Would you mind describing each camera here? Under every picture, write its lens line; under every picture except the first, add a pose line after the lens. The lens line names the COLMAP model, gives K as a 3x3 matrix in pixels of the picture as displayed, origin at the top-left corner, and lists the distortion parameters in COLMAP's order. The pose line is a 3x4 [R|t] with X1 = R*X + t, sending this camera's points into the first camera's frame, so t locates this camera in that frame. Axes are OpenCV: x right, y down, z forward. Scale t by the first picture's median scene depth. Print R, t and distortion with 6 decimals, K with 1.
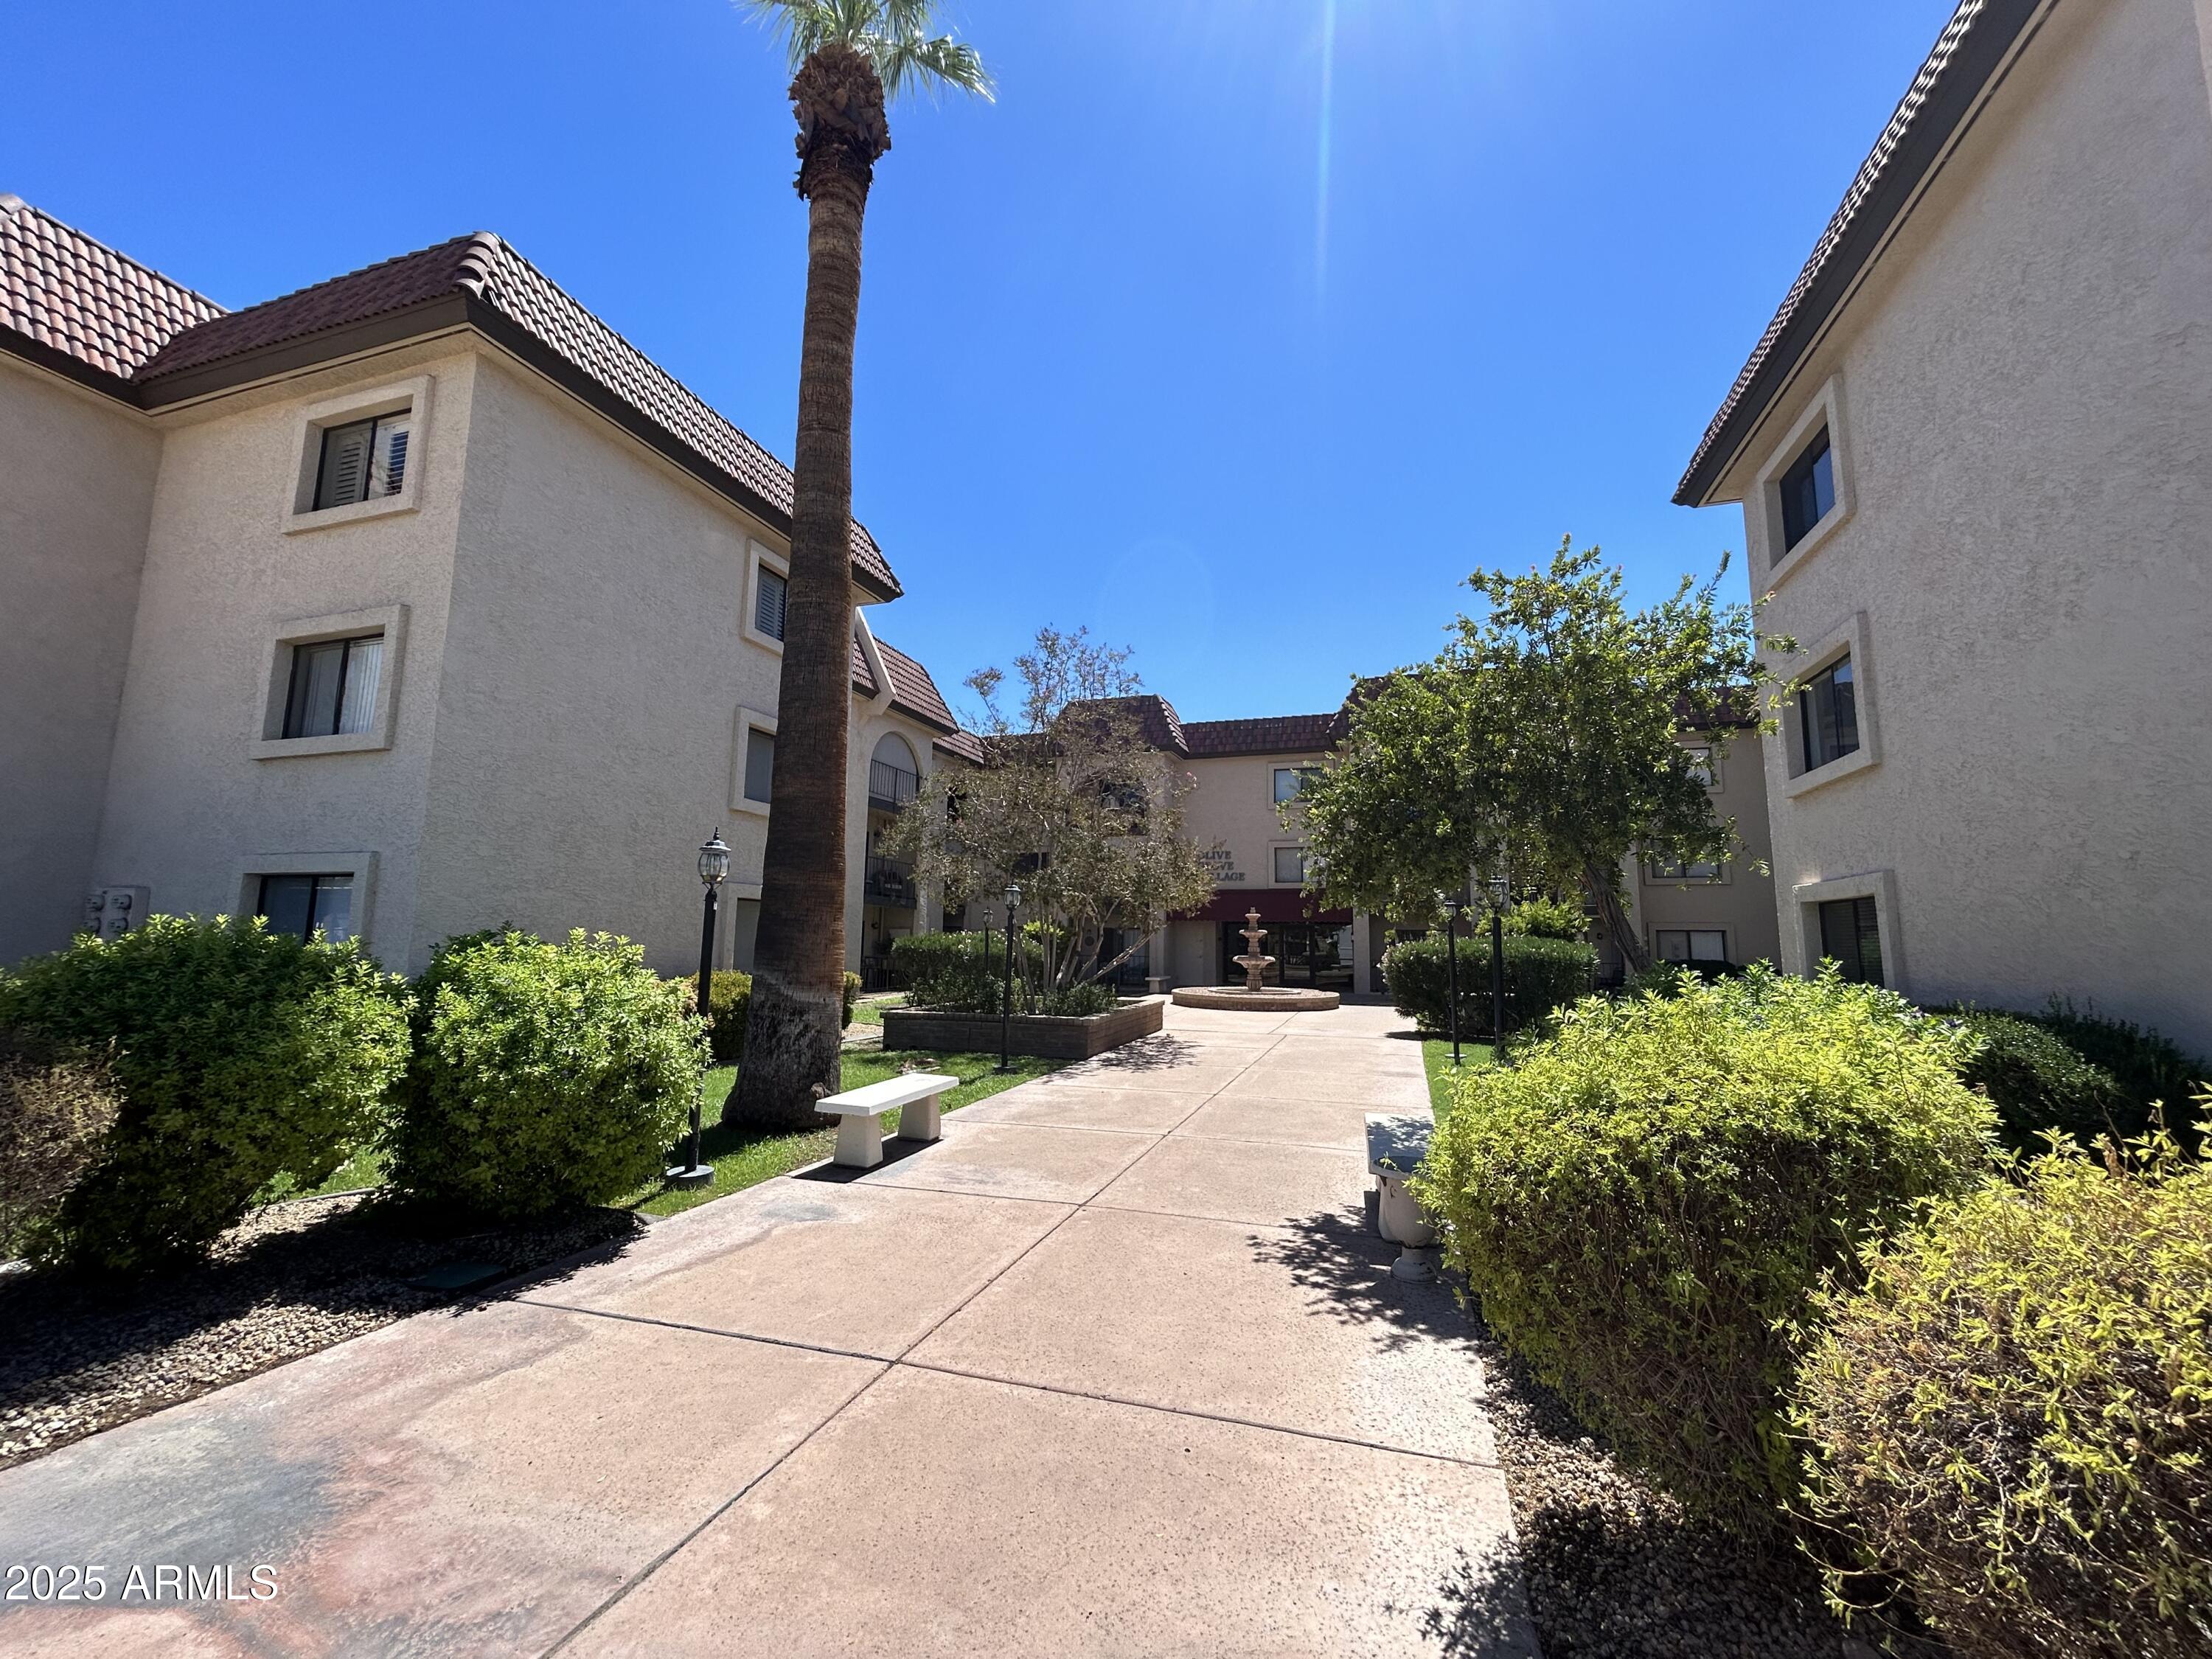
lens RADIAL K [[888.6, 0, 1106.0], [0, 888.6, 829.5], [0, 0, 1]] dist [-0.000627, 0.000166]
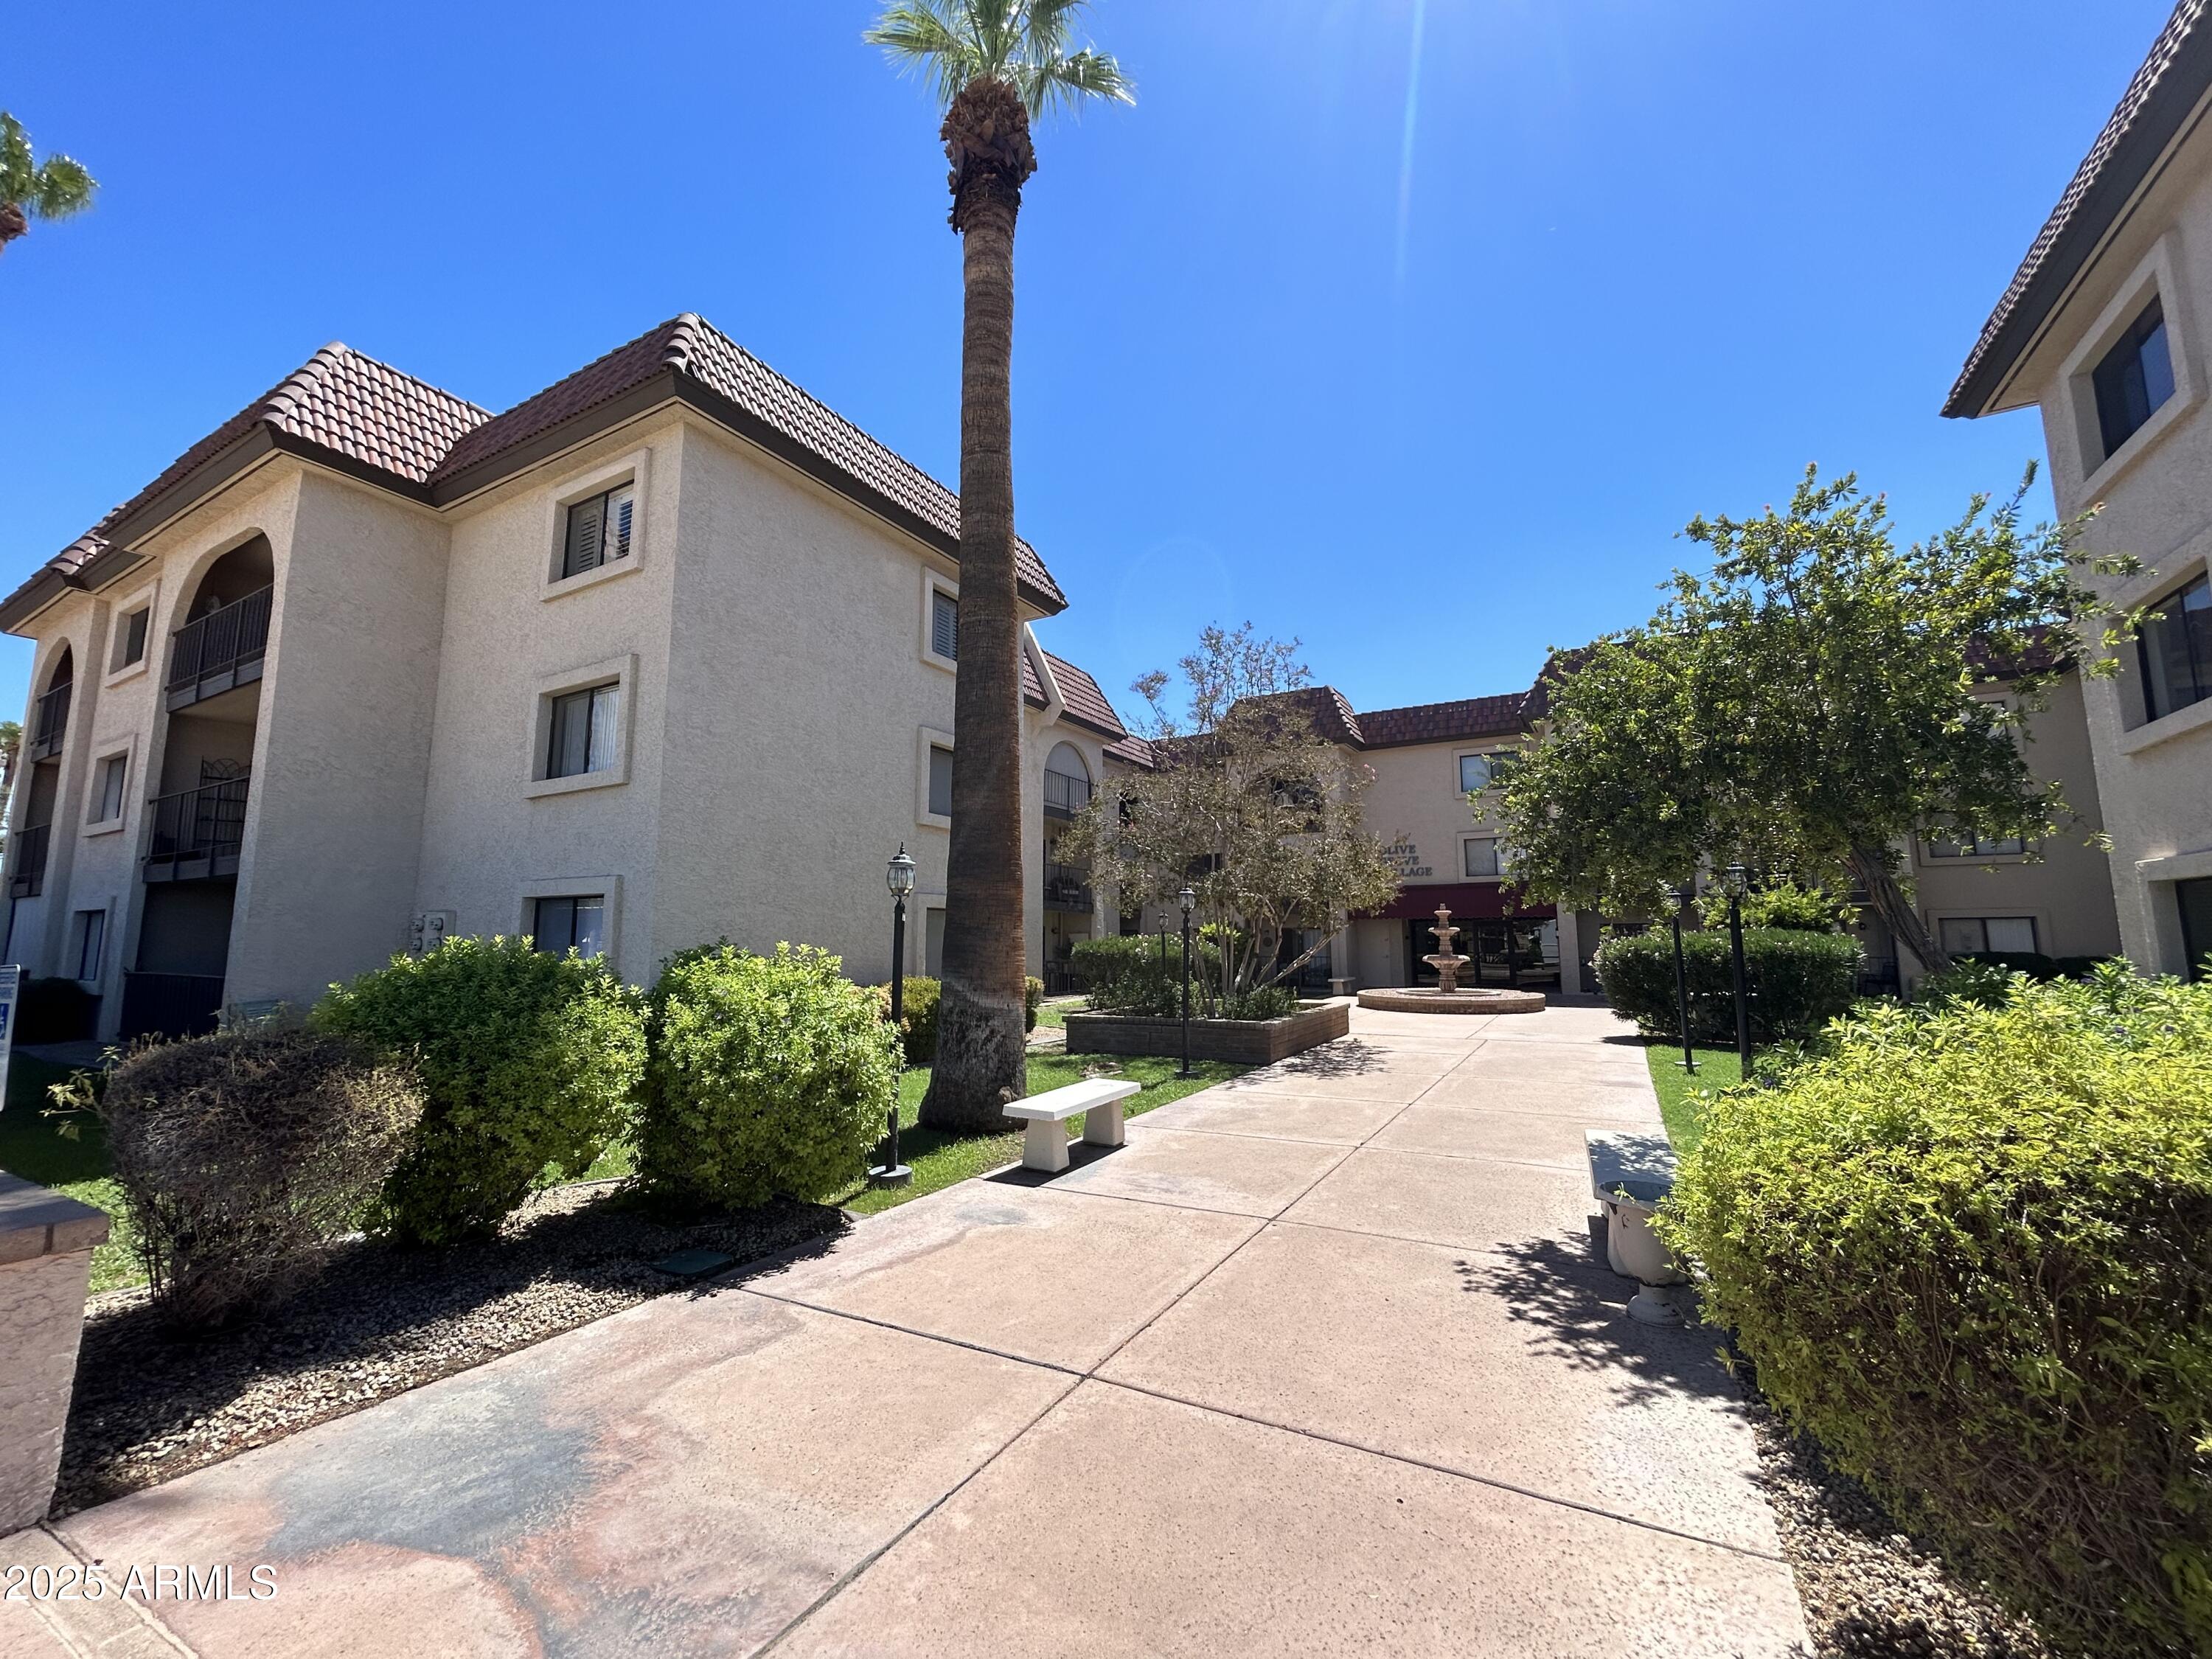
lens RADIAL K [[888.6, 0, 1106.0], [0, 888.6, 829.5], [0, 0, 1]] dist [-0.000627, 0.000166]
pose [[0.980505, -0.041604, -0.192041, -0.000659], [0.041268, 0.999132, -0.005749, -0.001384], [0.192113, -0.002288, 0.981370, 0.021688]]
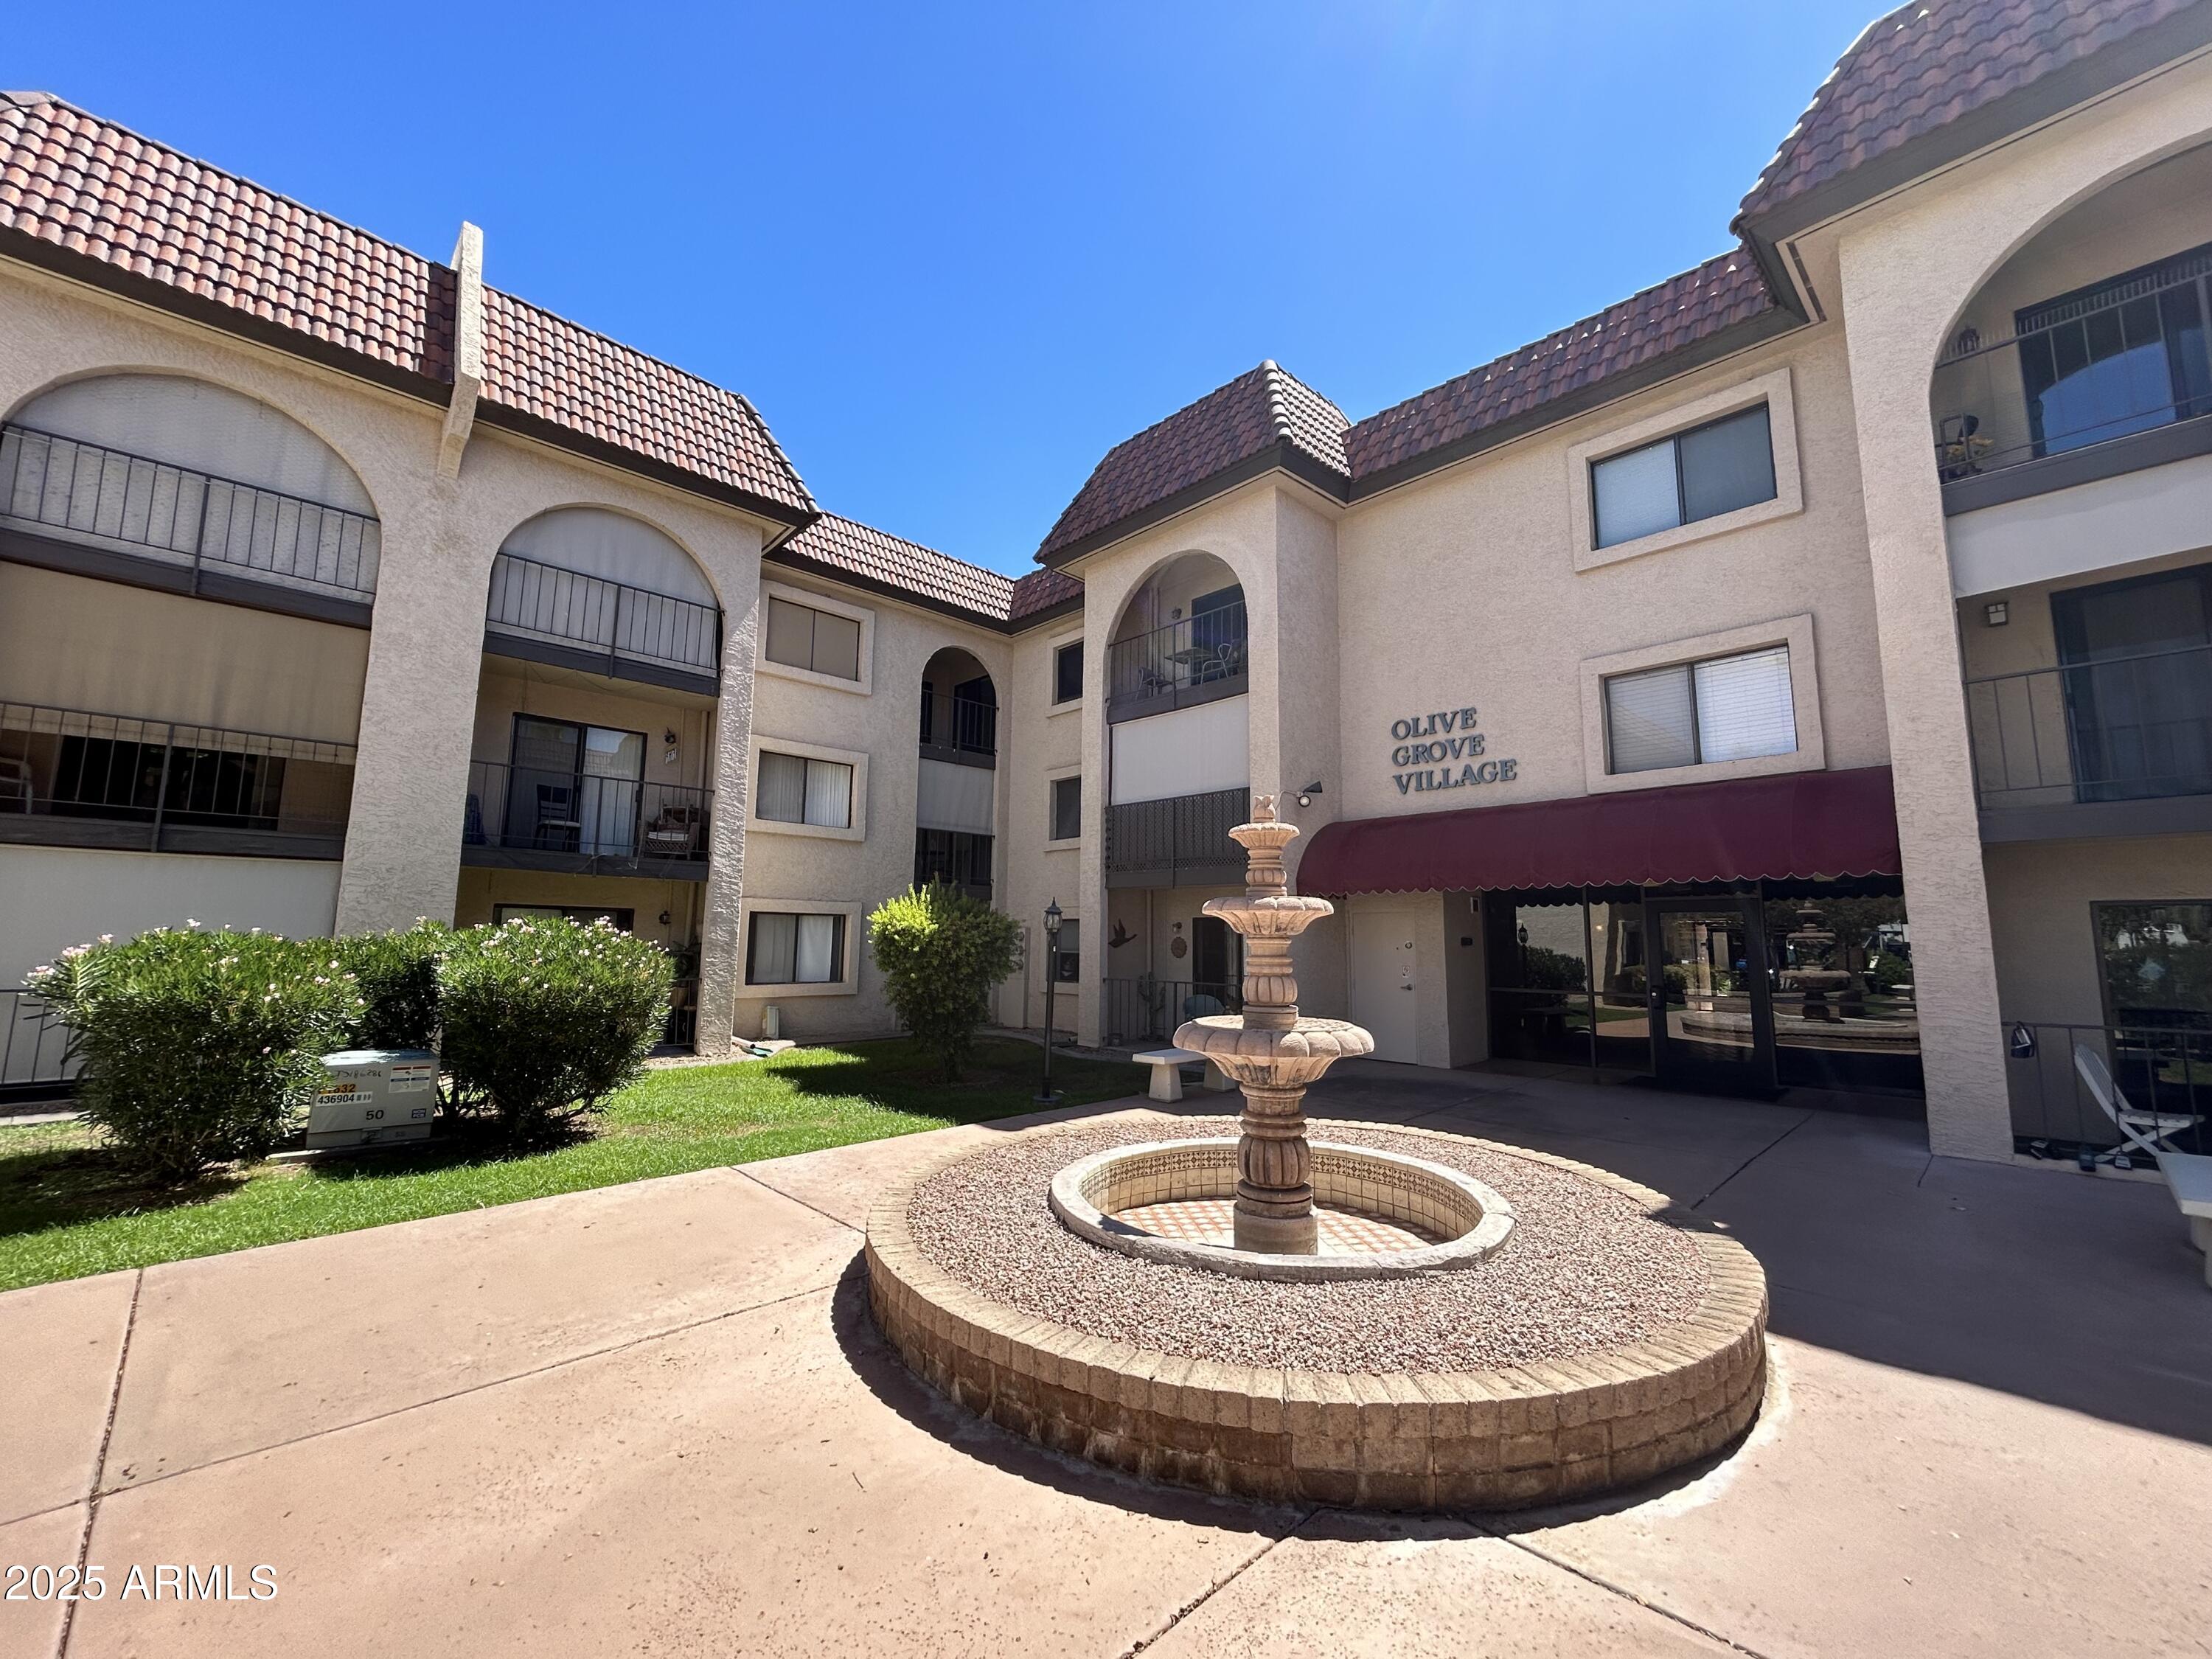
lens RADIAL K [[888.6, 0, 1106.0], [0, 888.6, 829.5], [0, 0, 1]] dist [-0.000627, 0.000166]
pose [[0.886442, -0.064331, -0.458347, 0.713222], [0.063095, 0.997845, -0.018027, 0.305526], [0.458519, -0.012940, 0.888590, 2.466132]]
